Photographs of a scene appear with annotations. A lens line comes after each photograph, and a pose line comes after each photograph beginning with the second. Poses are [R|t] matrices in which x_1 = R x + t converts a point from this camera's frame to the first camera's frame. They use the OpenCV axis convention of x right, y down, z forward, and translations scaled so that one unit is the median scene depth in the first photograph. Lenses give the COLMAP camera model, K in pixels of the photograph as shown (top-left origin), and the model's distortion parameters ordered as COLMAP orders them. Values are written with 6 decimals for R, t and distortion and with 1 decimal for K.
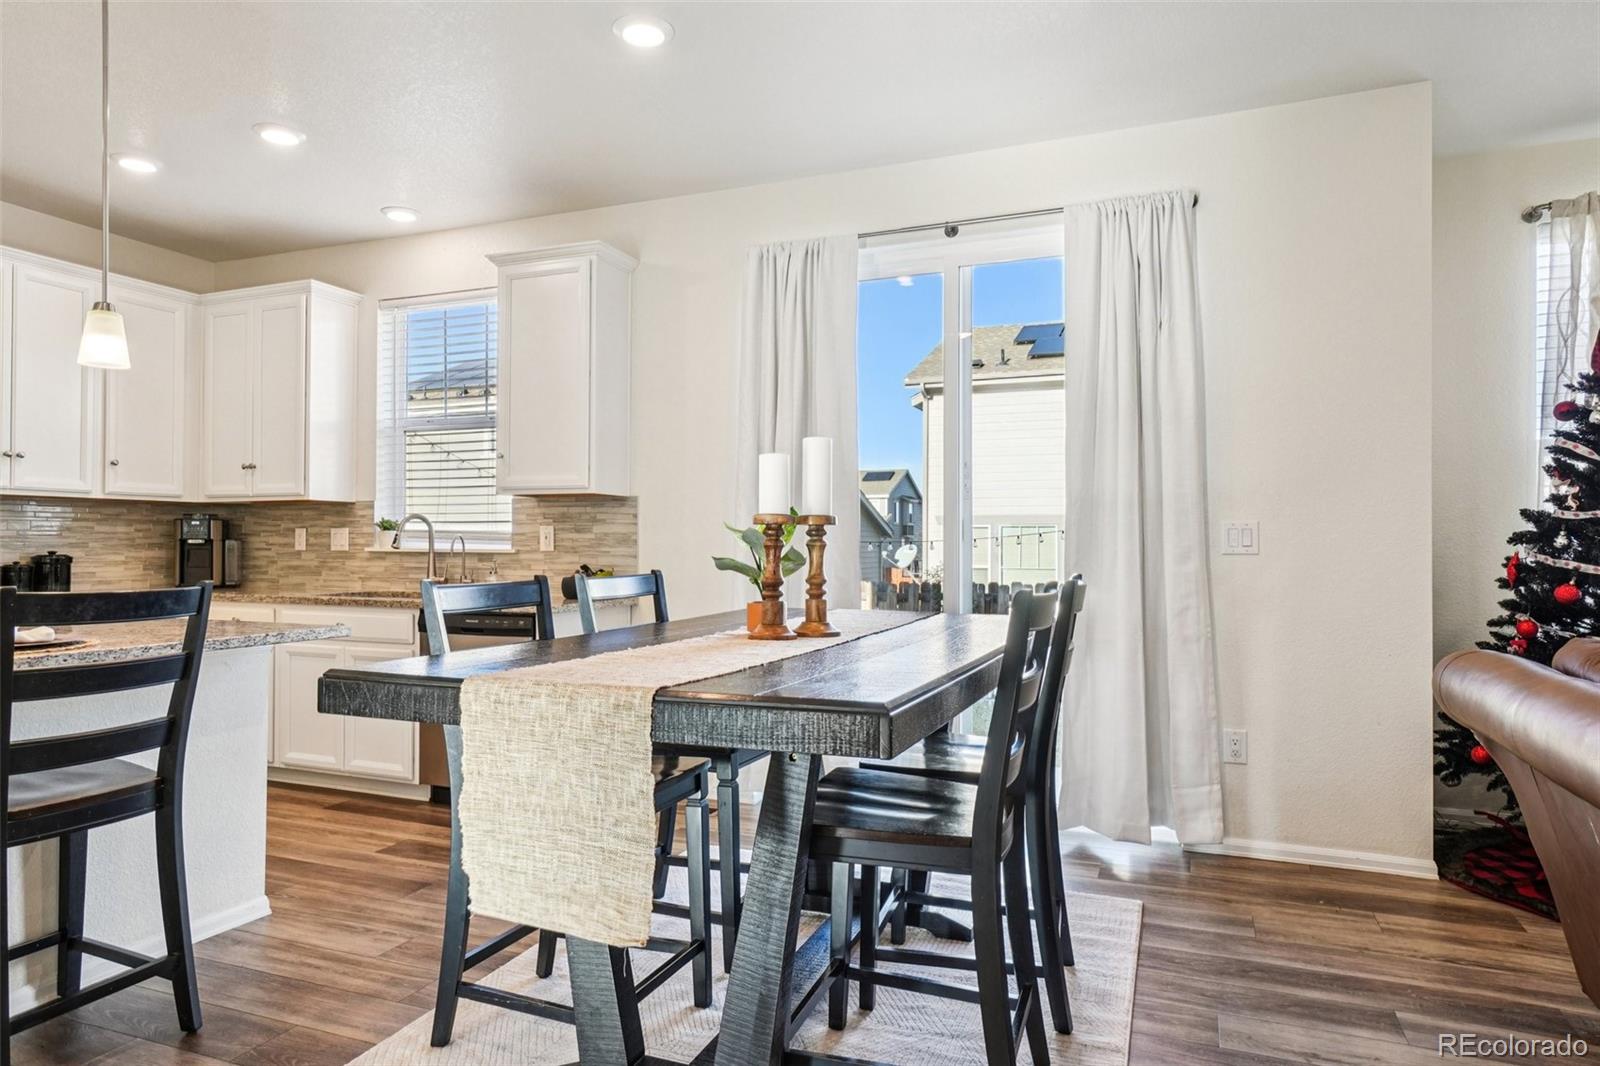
lens RADIAL K [[984.1, 0, 791.2], [0, 984.1, 540.9], [0, 0, 1]] dist [-0.025859, 0.030553]
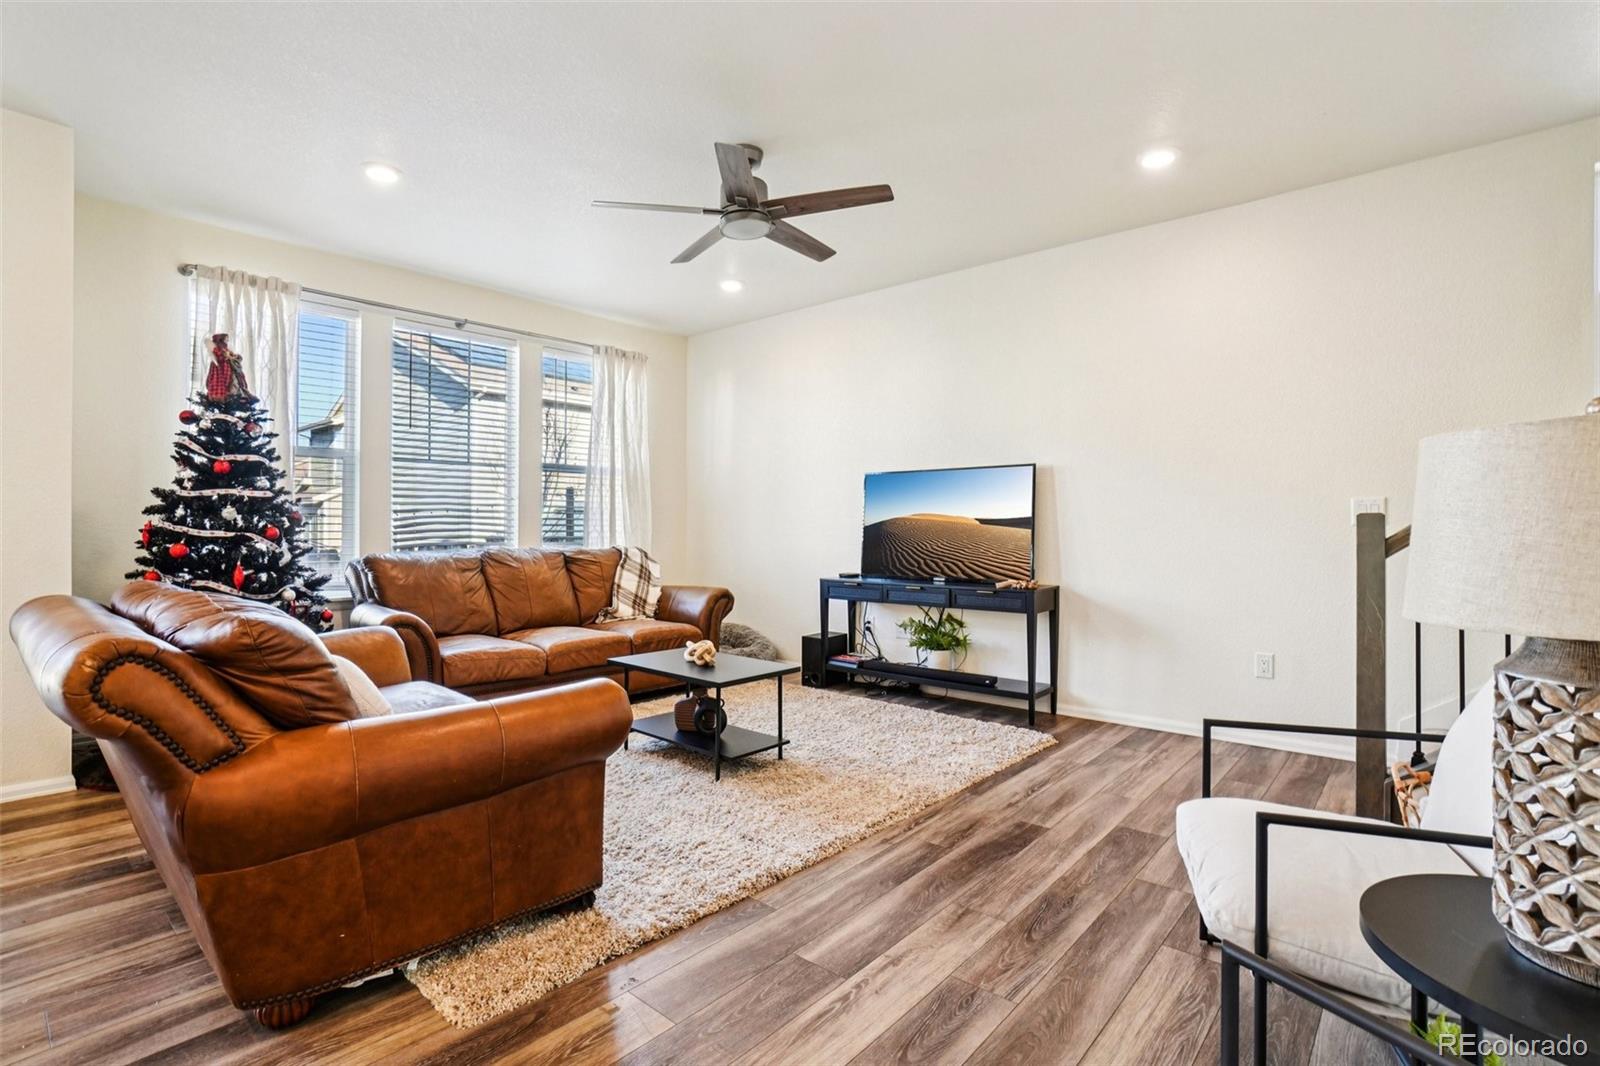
lens RADIAL K [[757.1, 0, 791.7], [0, 757.1, 523.8], [0, 0, 1]] dist [-0.059692, 0.023830]
pose [[0.330616, 0.001176, 0.943765, 0.072672], [-0.006991, 0.999975, 0.001203, 0.006434], [-0.943739, -0.006995, 0.330616, -0.099003]]
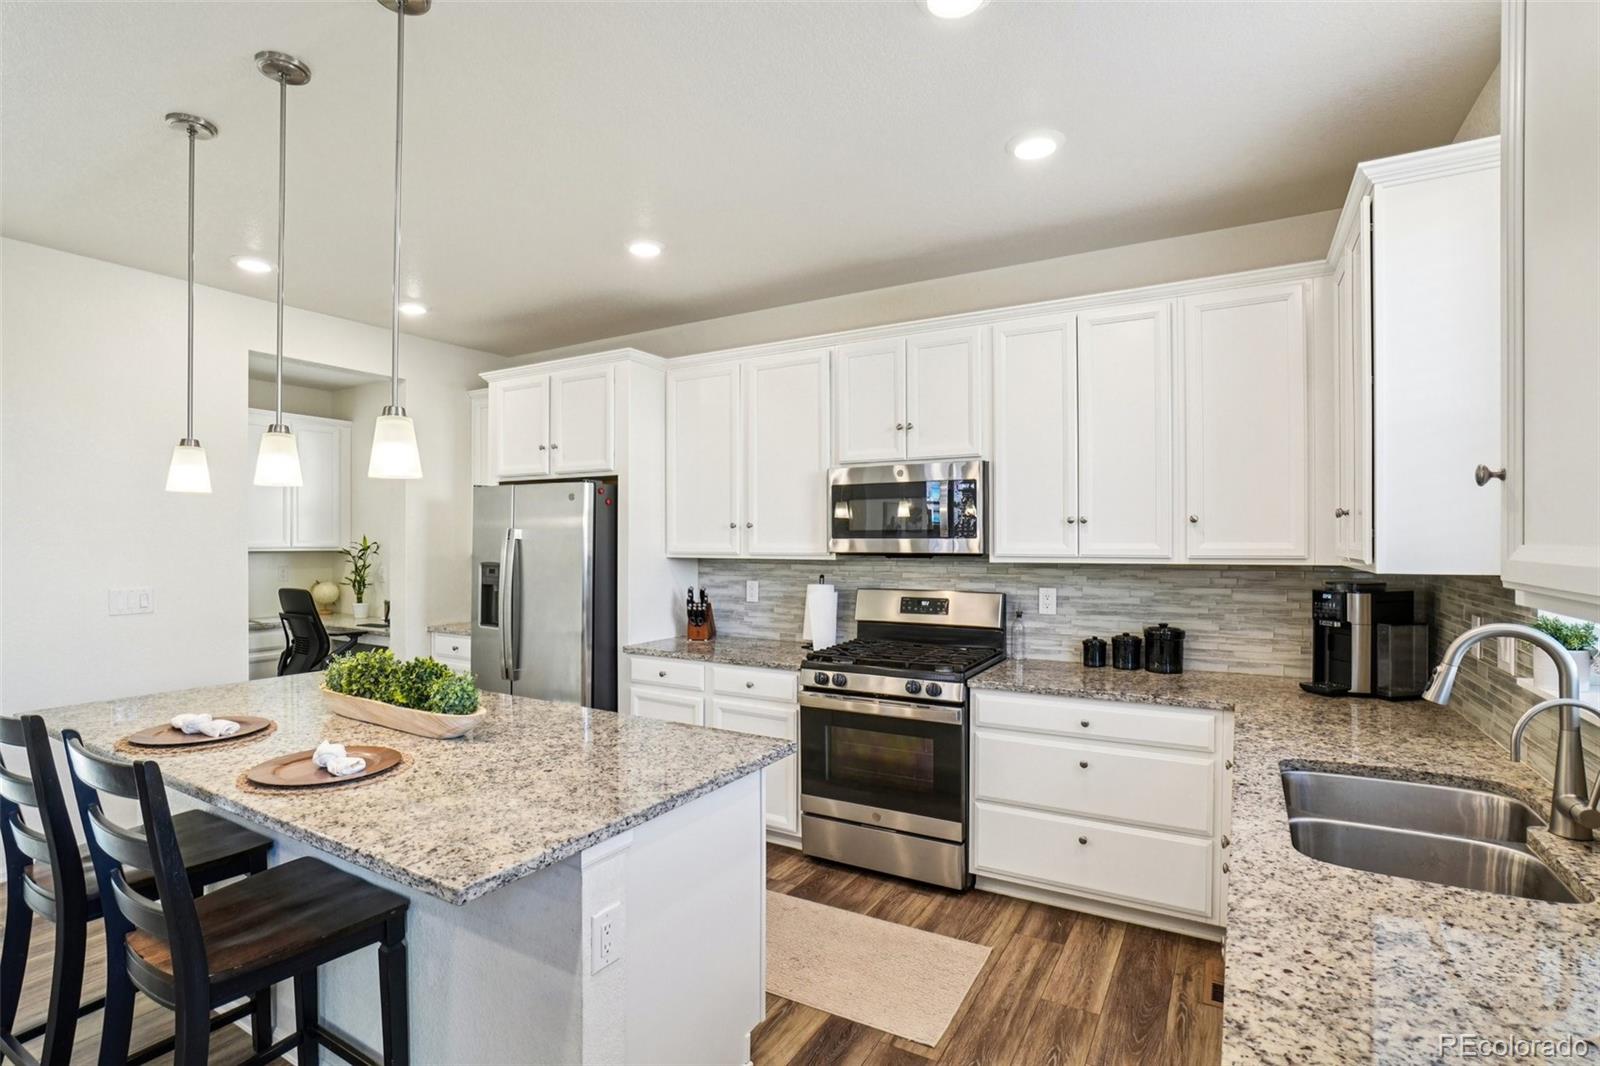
lens RADIAL K [[768.3, 0, 784.5], [0, 768.3, 536.7], [0, 0, 1]] dist [-0.046239, 0.000474]
pose [[-0.147259, -0.006842, -0.989074, -0.042725], [0.005858, 0.999953, -0.007789, -0.064709], [0.989081, -0.006941, -0.147212, 0.787153]]
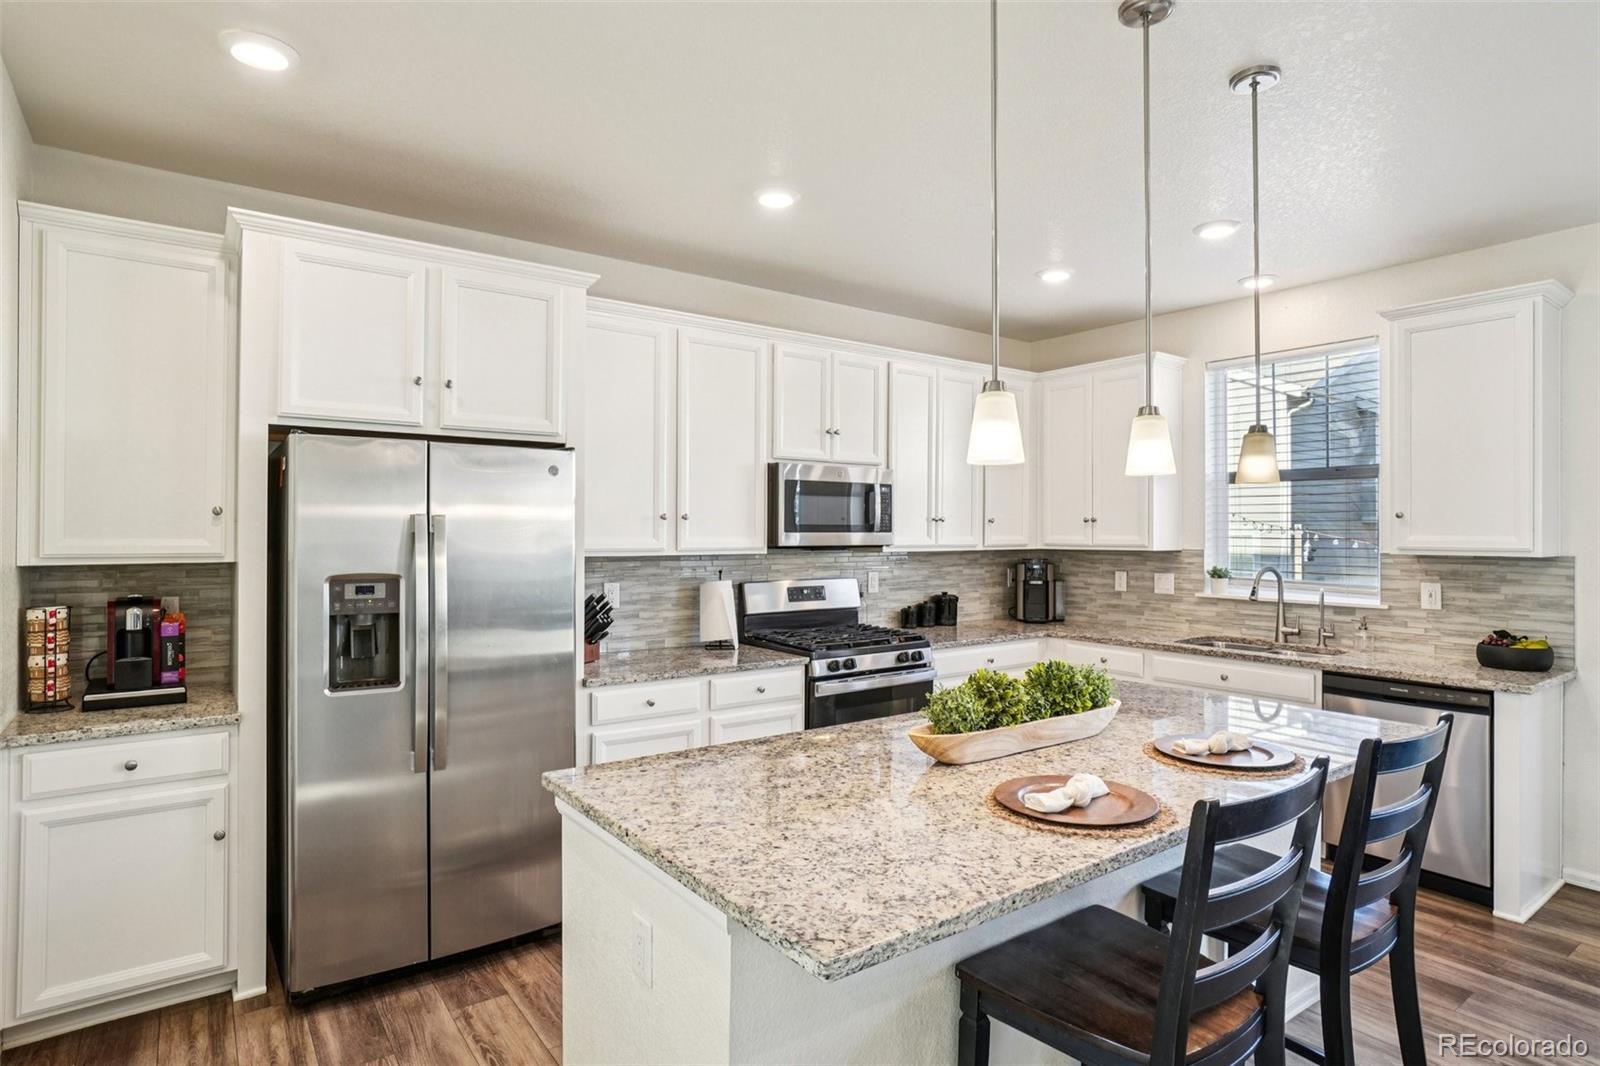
lens RADIAL K [[850.4, 0, 793.4], [0, 850.4, 528.0], [0, 0, 1]] dist [-0.041668, 0.022762]
pose [[0.848973, -0.004359, -0.528419, -0.355128], [0.003679, 0.999990, -0.002339, -0.071315], [0.528424, 0.000042, 0.848981, -0.023055]]
